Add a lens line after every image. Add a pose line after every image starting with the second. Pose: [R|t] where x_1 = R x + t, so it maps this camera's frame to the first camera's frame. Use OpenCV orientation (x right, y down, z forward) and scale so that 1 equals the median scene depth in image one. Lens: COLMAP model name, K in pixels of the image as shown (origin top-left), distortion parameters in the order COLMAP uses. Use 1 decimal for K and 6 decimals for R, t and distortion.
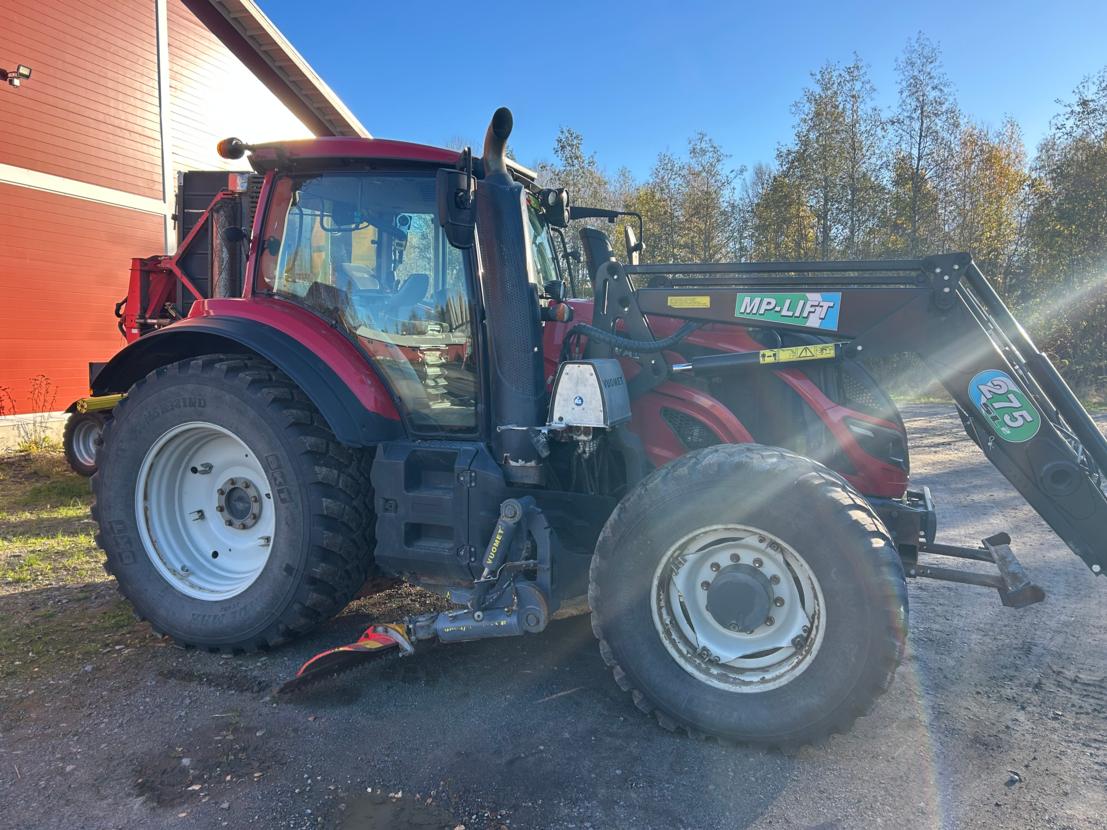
lens RADIAL K [[842.0, 0, 544.4], [0, 842.0, 407.8], [0, 0, 1]] dist [0.012188, -0.000191]
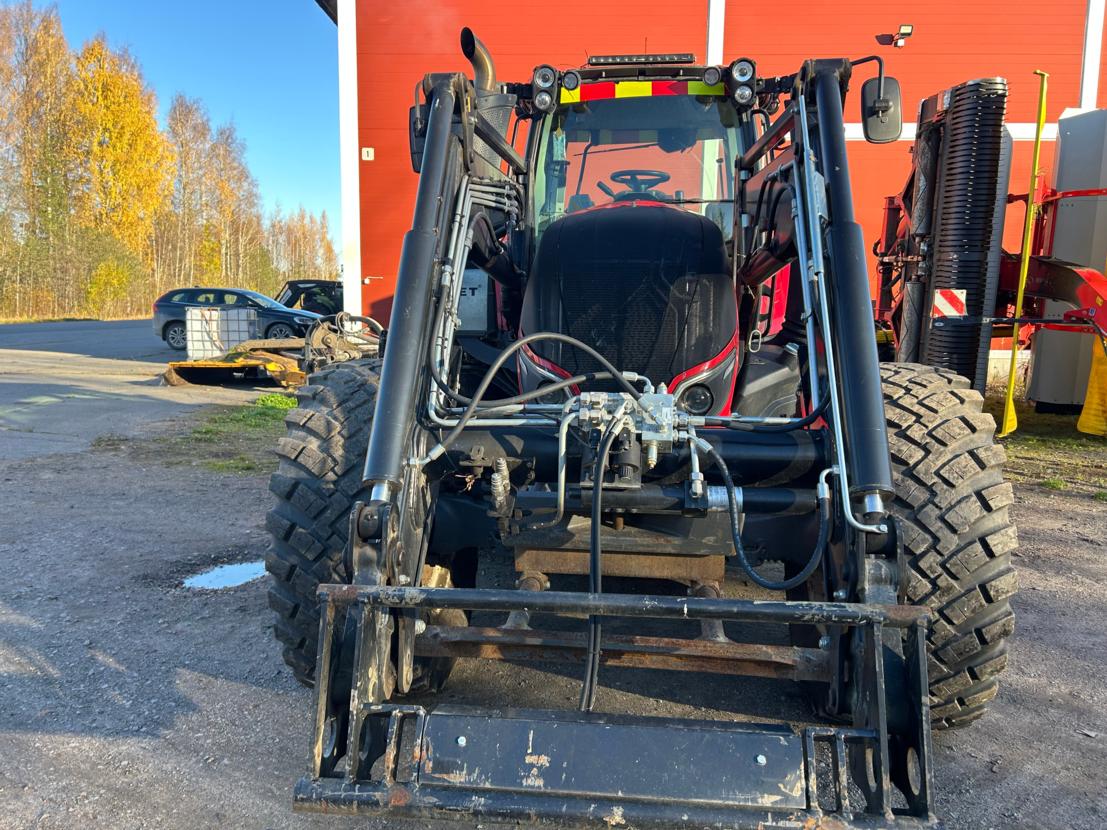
lens RADIAL K [[835.7, 0, 553.5], [0, 835.7, 415.0], [0, 0, 1]] dist [0.080059, -0.104995]
pose [[0.256914, 0.136010, -0.956816, 0.955531], [-0.077912, 0.989740, 0.119770, -0.013701], [0.963288, 0.043777, 0.264875, 0.767430]]
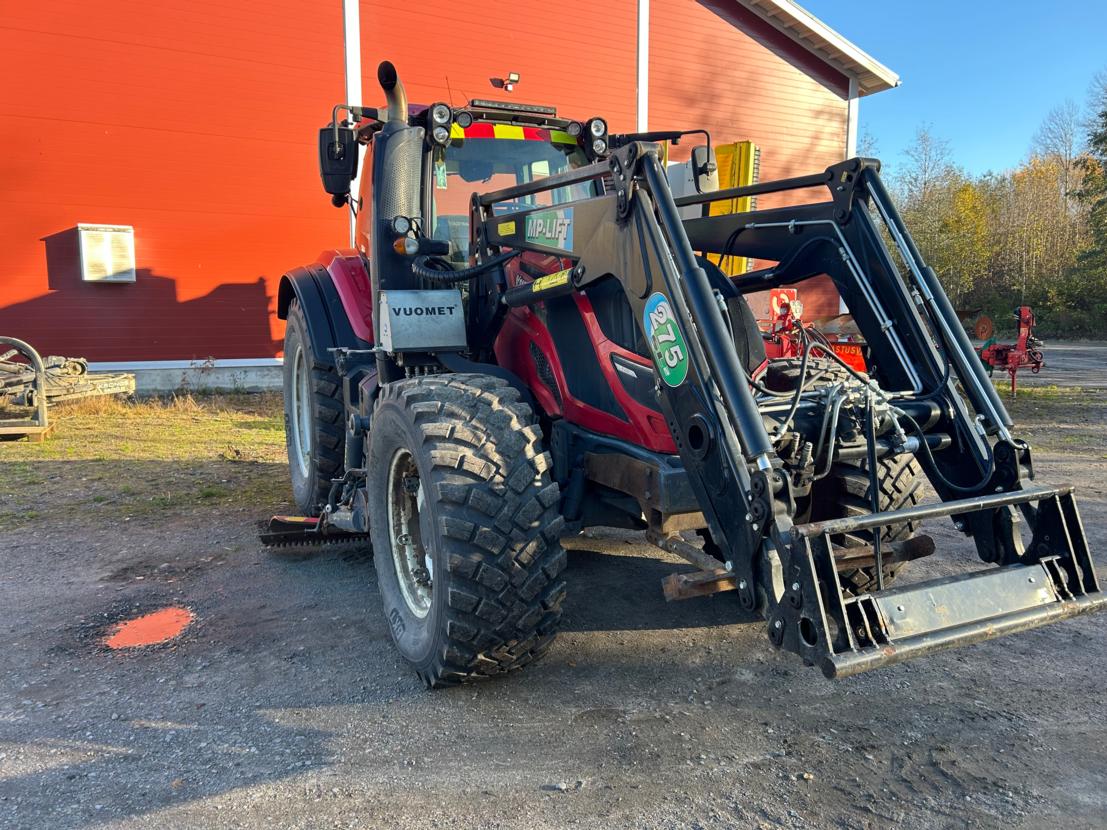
lens RADIAL K [[835.7, 0, 553.5], [0, 835.7, 415.0], [0, 0, 1]] dist [0.080059, -0.104995]
pose [[0.723971, 0.082901, -0.684831, 0.831071], [-0.043199, 0.996252, 0.074932, 0.011453], [0.688477, -0.024665, 0.724839, 0.311112]]
